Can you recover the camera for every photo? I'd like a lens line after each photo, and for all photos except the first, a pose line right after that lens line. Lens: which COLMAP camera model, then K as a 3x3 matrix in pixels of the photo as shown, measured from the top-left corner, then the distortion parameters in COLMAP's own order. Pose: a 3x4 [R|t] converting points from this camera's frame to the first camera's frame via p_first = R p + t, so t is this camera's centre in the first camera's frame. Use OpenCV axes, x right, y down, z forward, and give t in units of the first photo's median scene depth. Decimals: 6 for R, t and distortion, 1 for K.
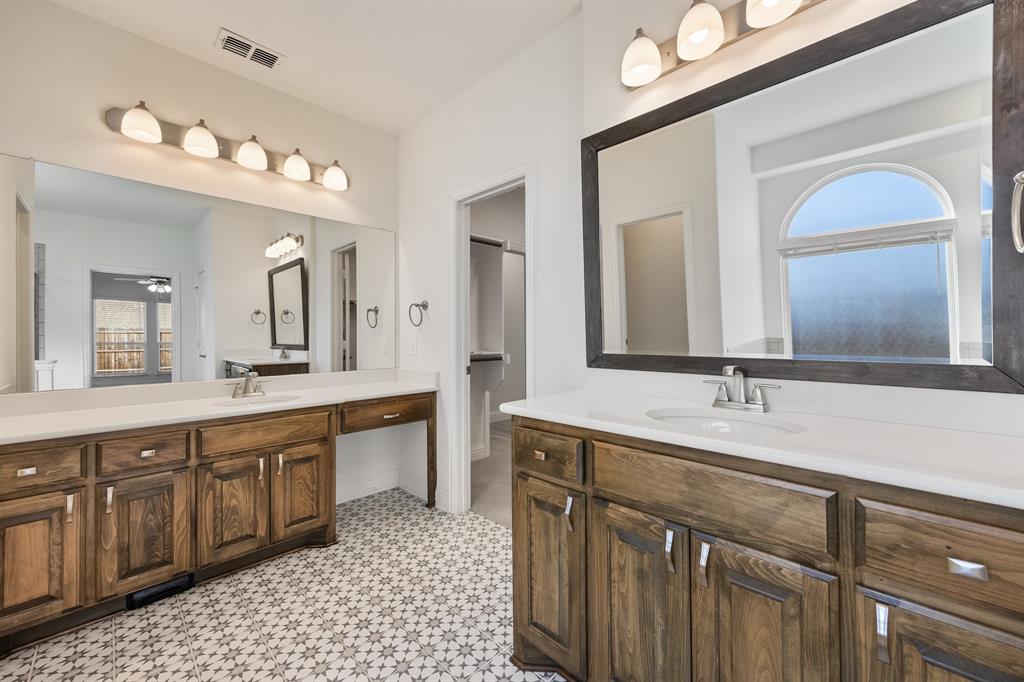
lens RADIAL K [[399.1, 0, 499.3], [0, 399.1, 331.0], [0, 0, 1]] dist [0.000487, 0.000067]
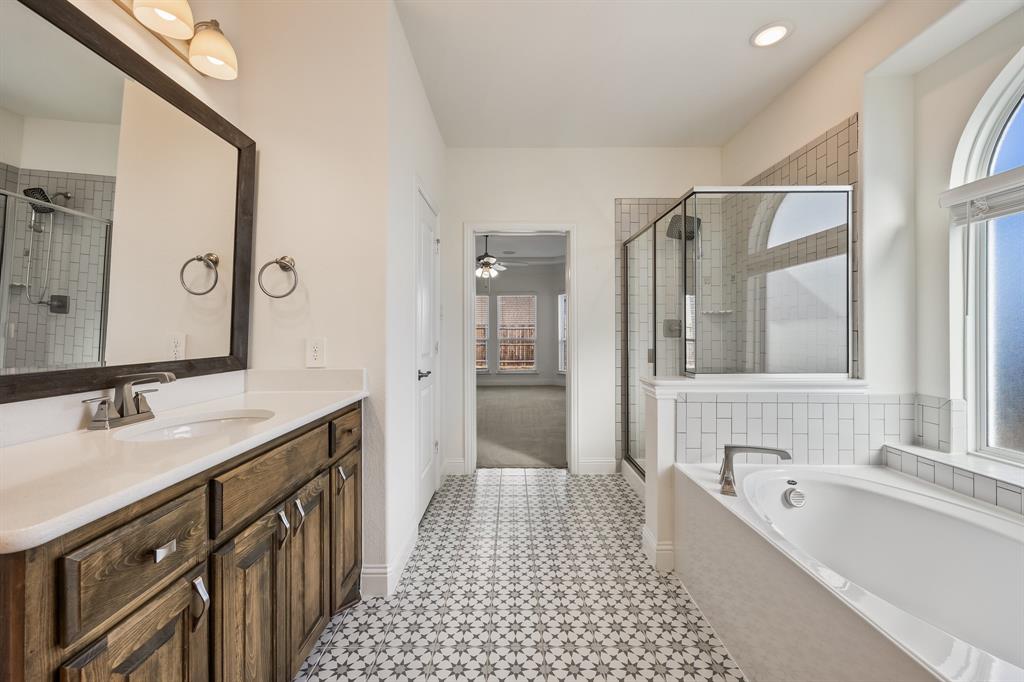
lens RADIAL K [[399.1, 0, 499.3], [0, 399.1, 331.0], [0, 0, 1]] dist [0.000487, 0.000067]
pose [[-0.684969, 0.001144, 0.728571, -0.718818], [-0.009388, 0.999902, -0.010397, -0.001572], [-0.728512, -0.013961, -0.684891, 1.186414]]
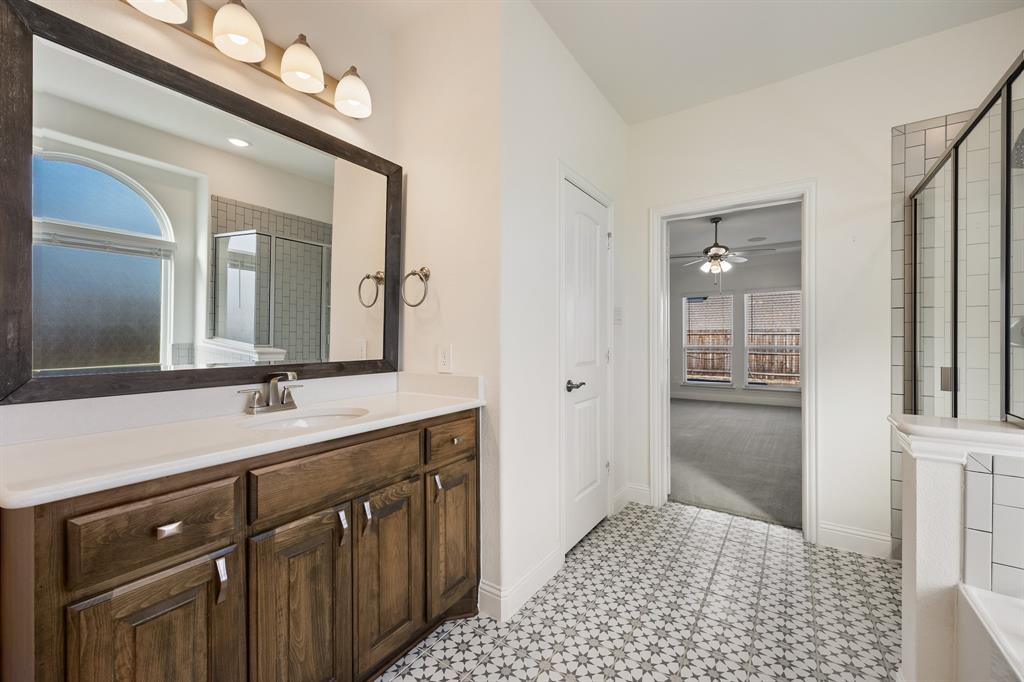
lens RADIAL K [[398.1, 0, 512.0], [0, 398.1, 341.0], [0, 0, 1]] dist [0.004477, -0.000157]
pose [[-0.167409, -0.007270, 0.985861, -0.714235], [-0.011476, 0.999919, 0.005425, -0.008398], [-0.985821, -0.010406, -0.167479, 0.632998]]
